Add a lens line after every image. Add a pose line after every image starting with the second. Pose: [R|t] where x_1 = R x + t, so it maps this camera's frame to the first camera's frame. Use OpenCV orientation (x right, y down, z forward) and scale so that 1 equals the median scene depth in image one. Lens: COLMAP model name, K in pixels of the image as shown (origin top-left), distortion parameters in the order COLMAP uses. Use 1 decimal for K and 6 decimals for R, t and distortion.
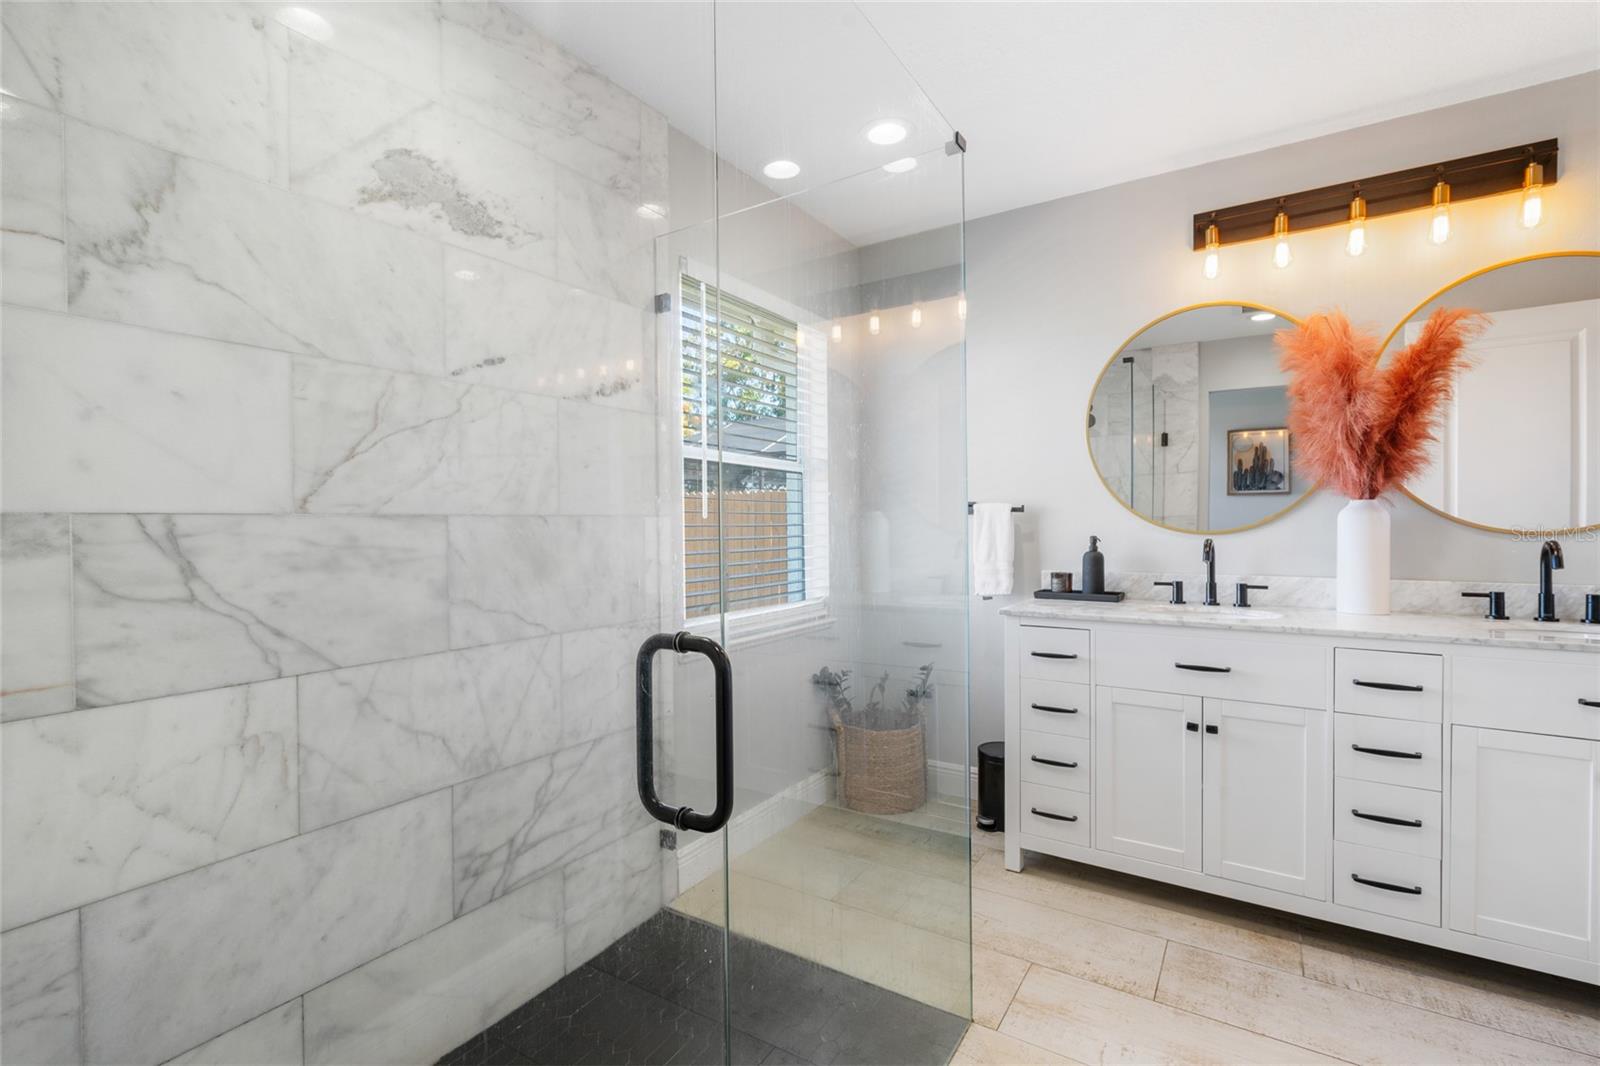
lens RADIAL K [[751.2, 0, 795.0], [0, 751.2, 526.4], [0, 0, 1]] dist [-0.001151, 0.000156]
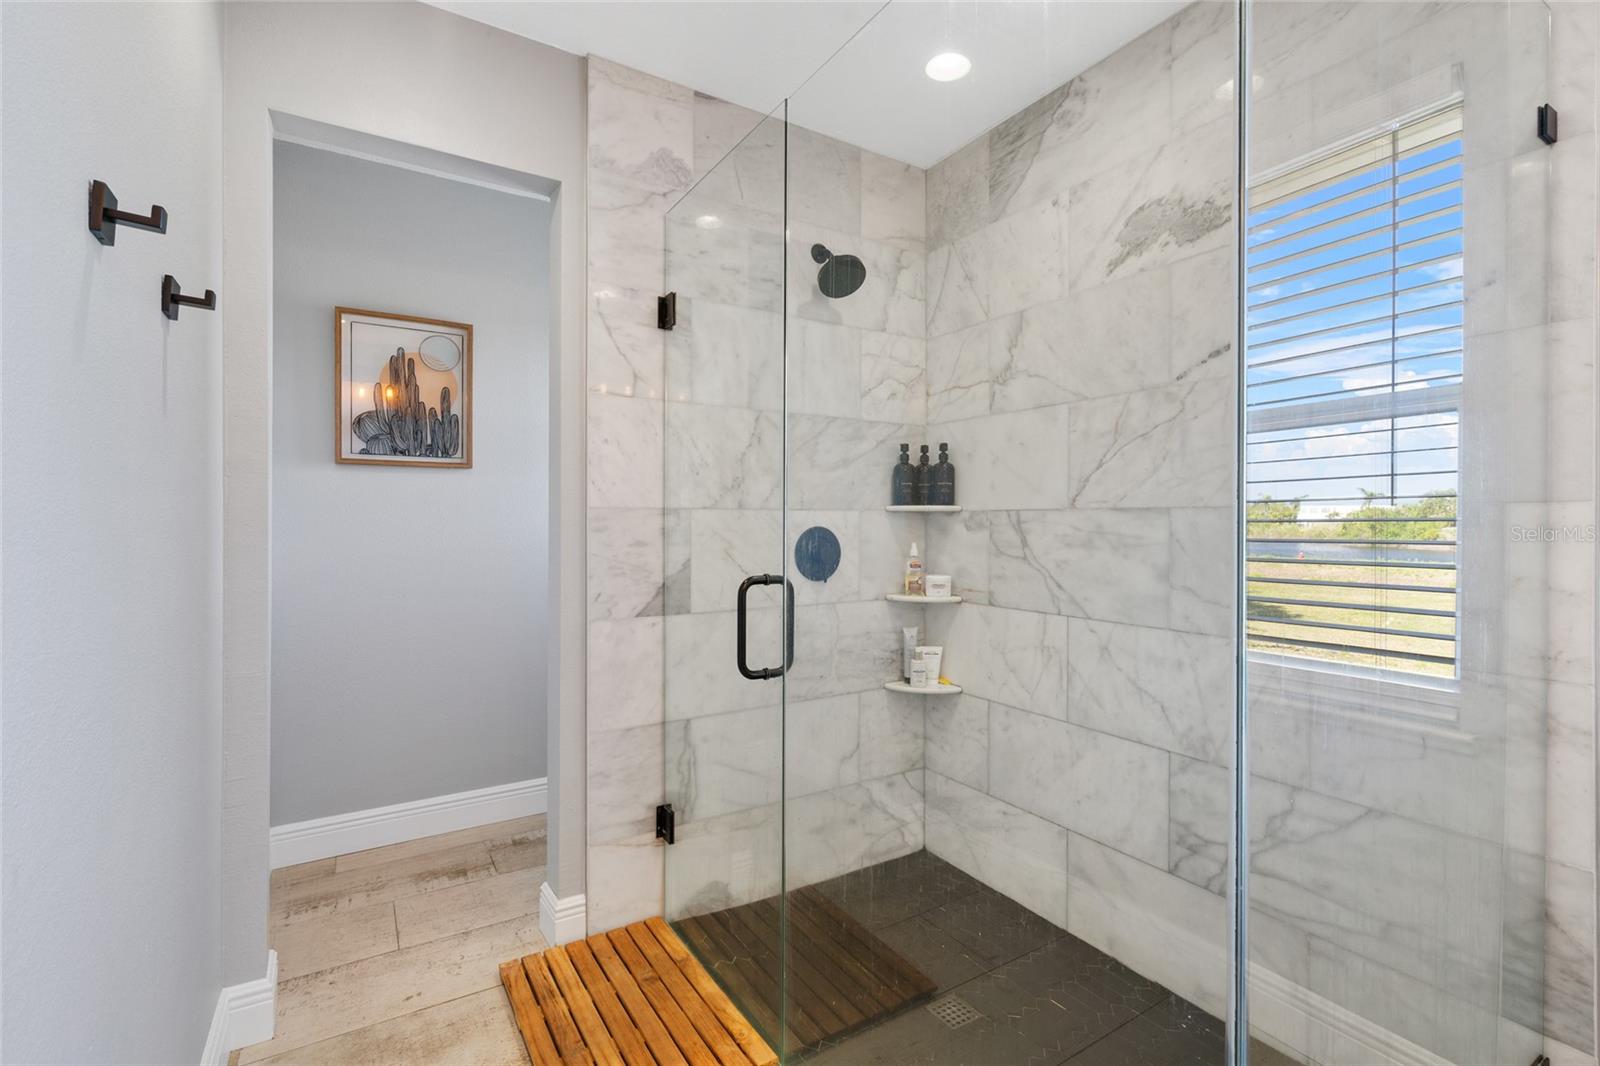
lens RADIAL K [[751.2, 0, 795.0], [0, 751.2, 526.4], [0, 0, 1]] dist [-0.001151, 0.000156]
pose [[-0.459482, 0.010374, -0.888127, 0.782438], [-0.004933, 0.999887, 0.014232, -0.000374], [0.888173, 0.010920, -0.459379, 1.017218]]
